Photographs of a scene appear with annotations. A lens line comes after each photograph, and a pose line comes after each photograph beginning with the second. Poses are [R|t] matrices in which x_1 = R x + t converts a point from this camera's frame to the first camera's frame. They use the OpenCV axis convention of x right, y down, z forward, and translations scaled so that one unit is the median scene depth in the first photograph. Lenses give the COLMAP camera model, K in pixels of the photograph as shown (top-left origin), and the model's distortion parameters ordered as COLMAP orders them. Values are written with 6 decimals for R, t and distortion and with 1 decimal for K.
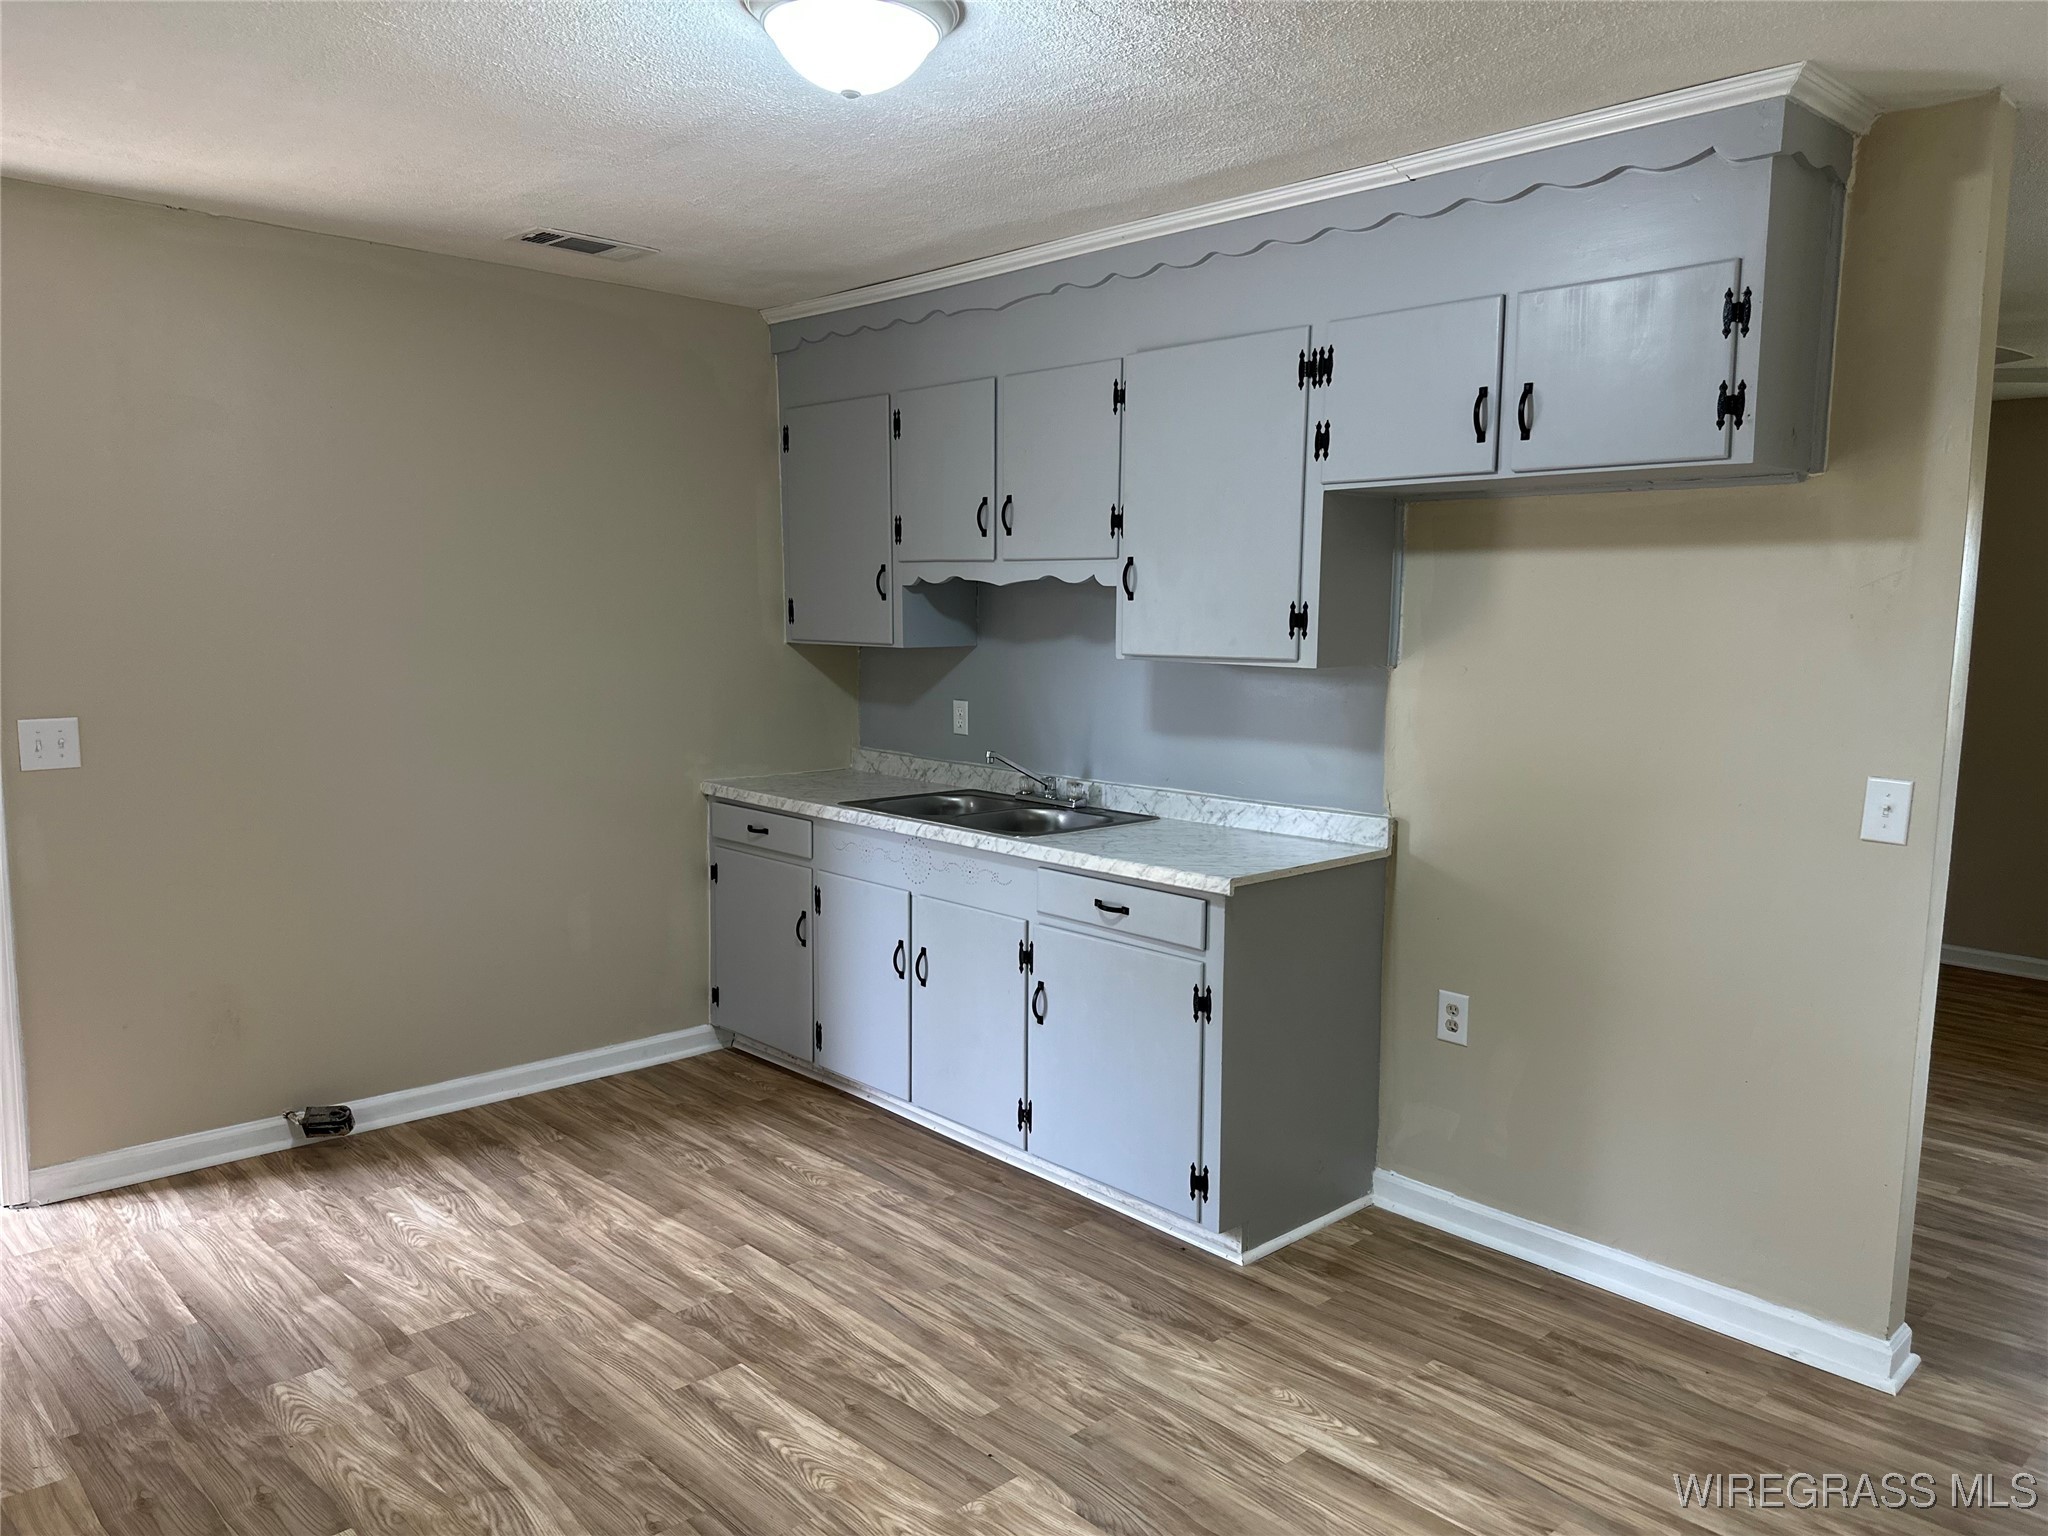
lens RADIAL K [[1452.9, 0, 1030.1], [0, 1452.9, 763.2], [0, 0, 1]] dist [0.034210, -0.041721]
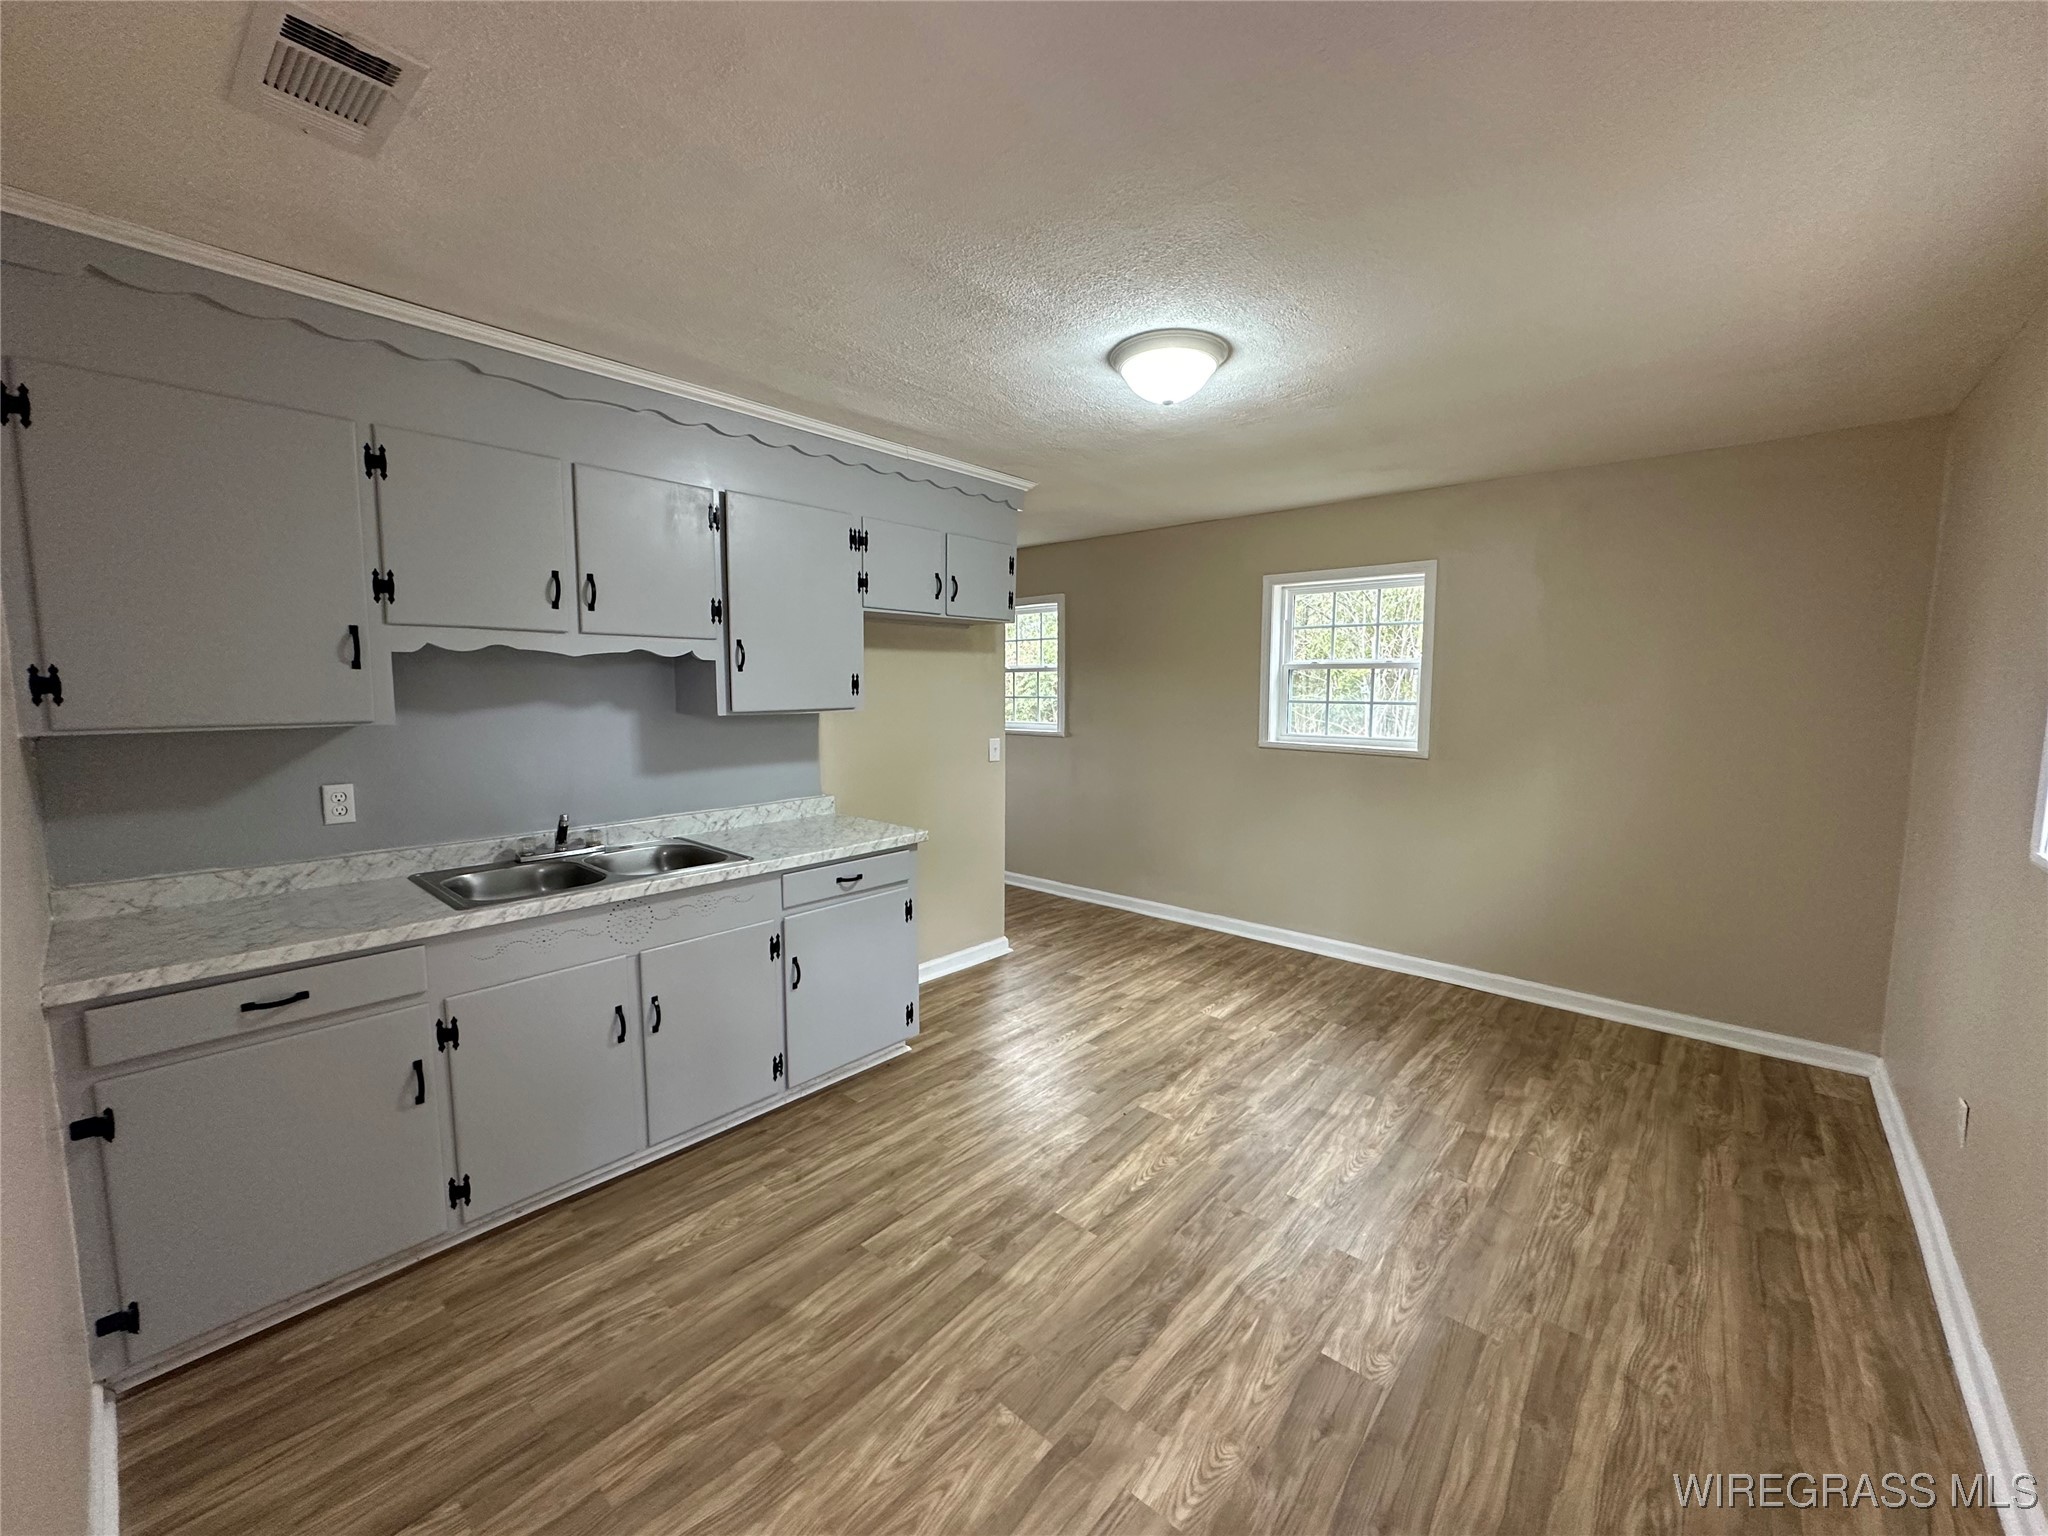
lens RADIAL K [[816.2, 0, 1017.3], [0, 816.2, 763.0], [0, 0, 1]] dist [-0.003778, 0.000523]
pose [[-0.085169, -0.108844, 0.990404, -0.801736], [0.106627, 0.987311, 0.117674, -0.101009], [-0.990645, 0.115626, -0.072482, 0.898514]]
